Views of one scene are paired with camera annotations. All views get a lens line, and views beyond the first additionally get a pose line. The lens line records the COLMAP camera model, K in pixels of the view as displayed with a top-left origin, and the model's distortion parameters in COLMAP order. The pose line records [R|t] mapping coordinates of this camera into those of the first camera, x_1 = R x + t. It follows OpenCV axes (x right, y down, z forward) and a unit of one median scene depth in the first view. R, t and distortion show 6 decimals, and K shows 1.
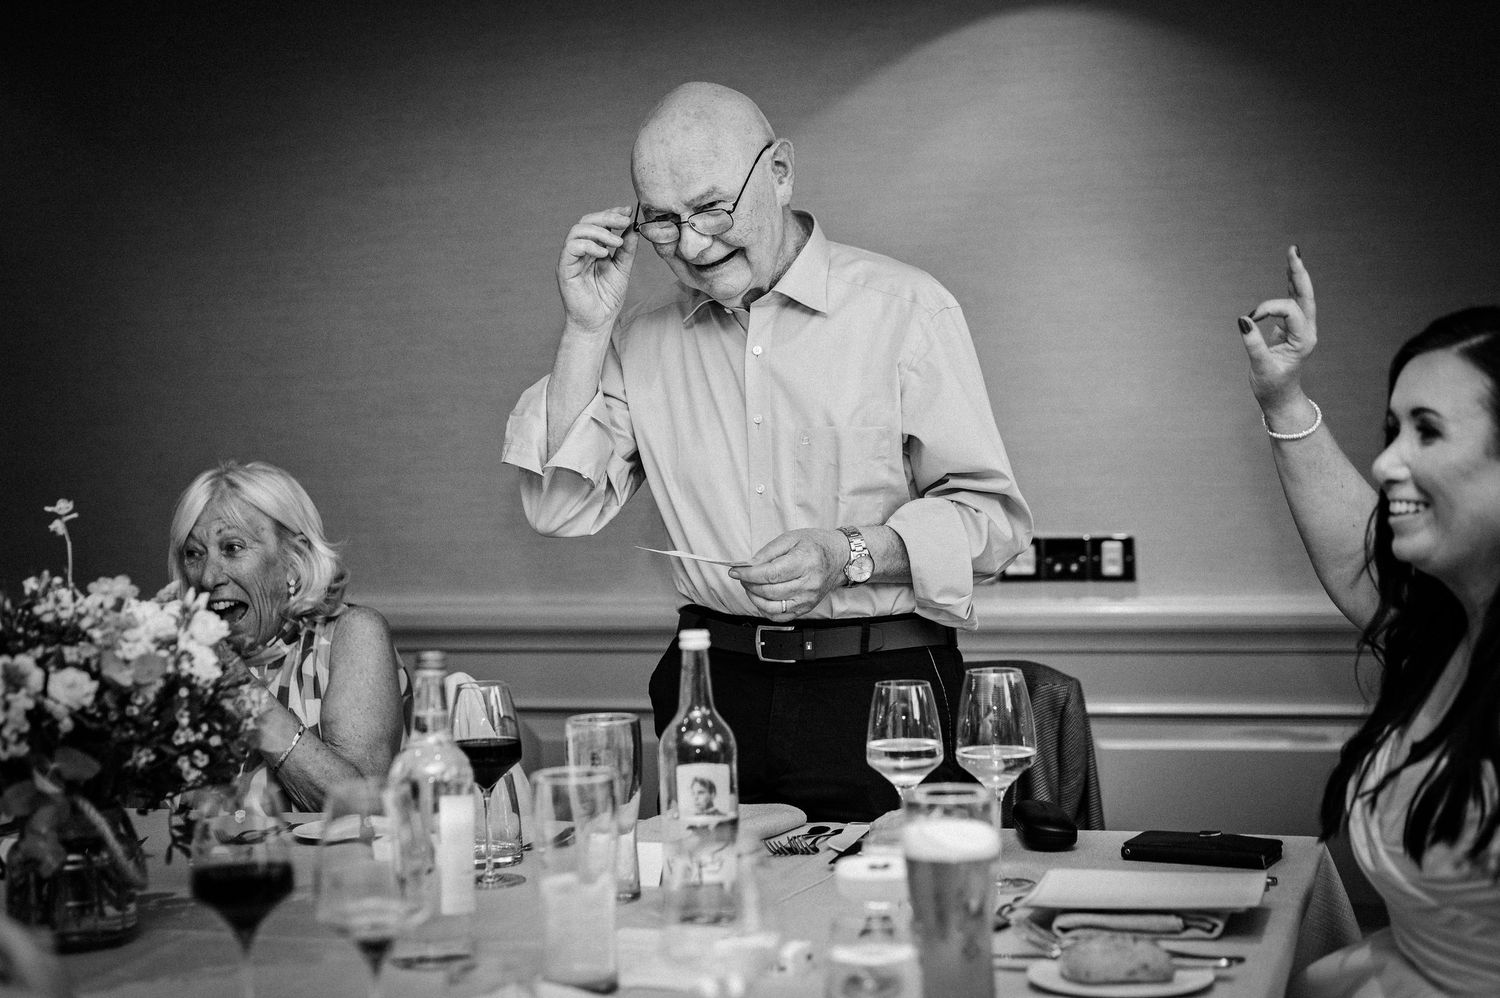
lens RADIAL K [[2414.0, 0, 749.8], [0, 2414.0, 504.4], [0, 0, 1]] dist [-0.038651, 0.000000]
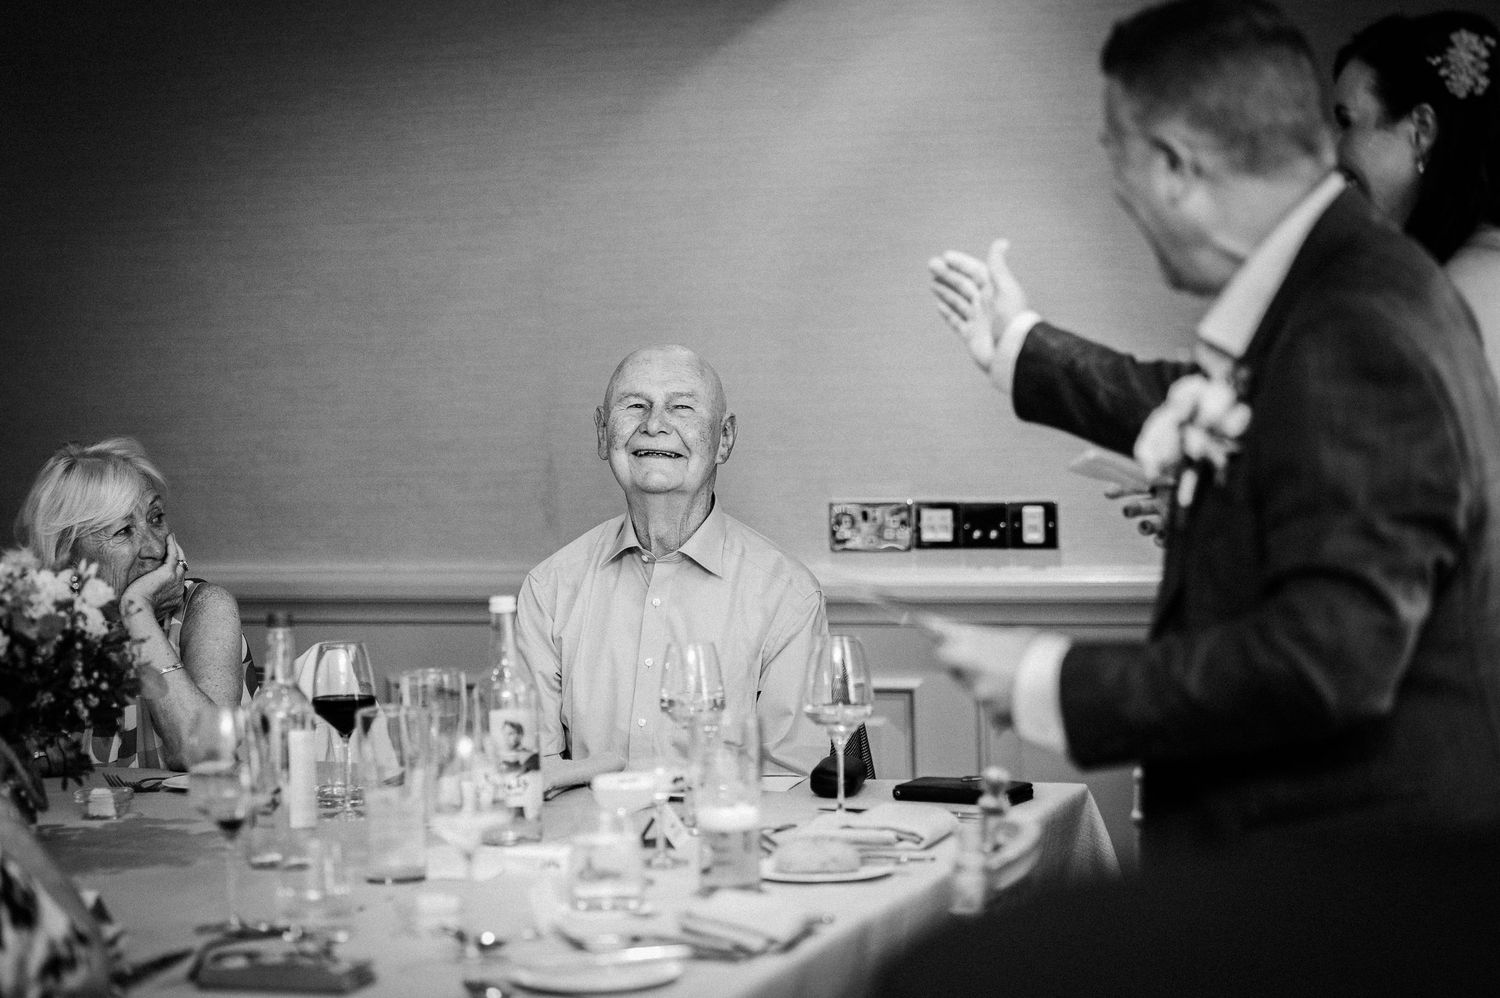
lens RADIAL K [[3664.5, 0, 750.1], [0, 3664.5, 496.1], [0, 0, 1]] dist [-0.057430, 0.000000]
pose [[0.999727, 0.002012, -0.023275, 0.144114], [-0.001517, 0.999772, 0.021294, -0.036667], [0.023313, -0.021253, 0.999502, -0.821144]]
